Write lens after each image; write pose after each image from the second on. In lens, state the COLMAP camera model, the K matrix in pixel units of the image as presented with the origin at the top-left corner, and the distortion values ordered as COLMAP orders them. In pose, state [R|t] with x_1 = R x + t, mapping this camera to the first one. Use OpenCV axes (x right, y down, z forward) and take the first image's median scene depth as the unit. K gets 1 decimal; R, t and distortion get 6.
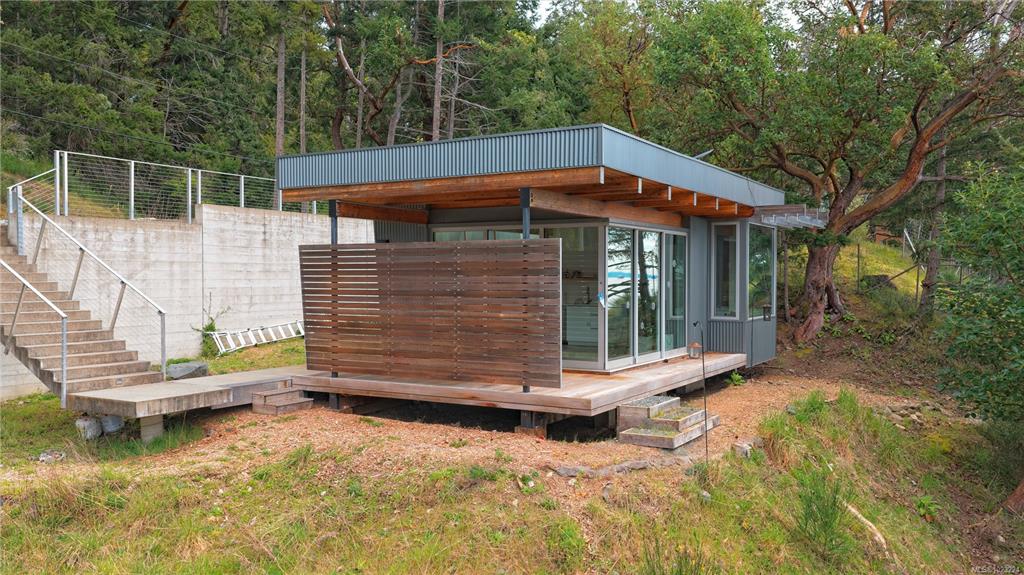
lens RADIAL K [[835.3, 0, 512.5], [0, 835.3, 287.3], [0, 0, 1]] dist [0.013563, -0.016562]
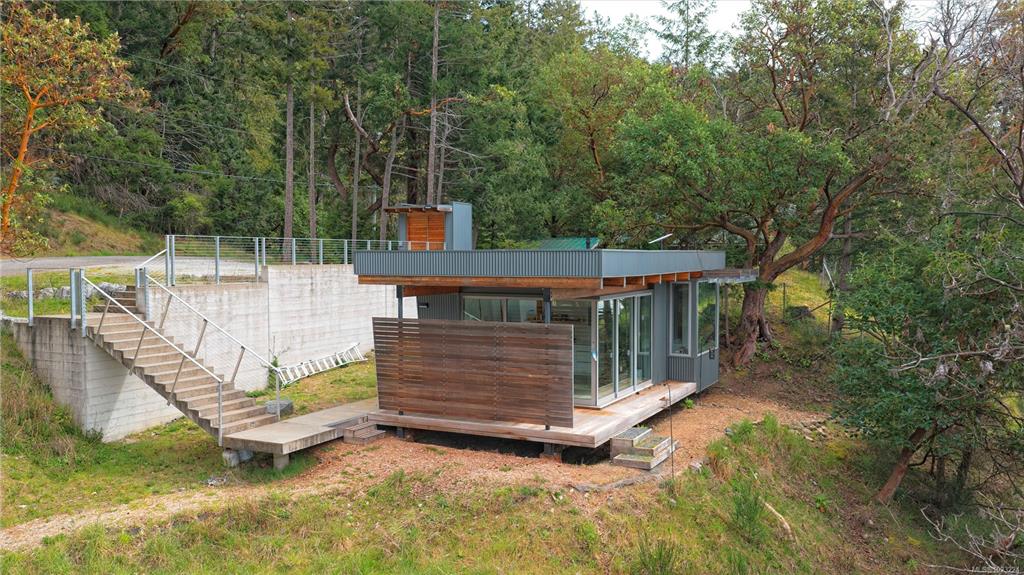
lens RADIAL K [[835.3, 0, 510.6], [0, 835.3, 286.5], [0, 0, 1]] dist [0.013563, -0.016562]
pose [[0.998151, -0.004958, 0.060587, -0.097157], [0.003345, 0.999638, 0.026697, -0.116275], [-0.060697, -0.026445, 0.997806, -0.309469]]
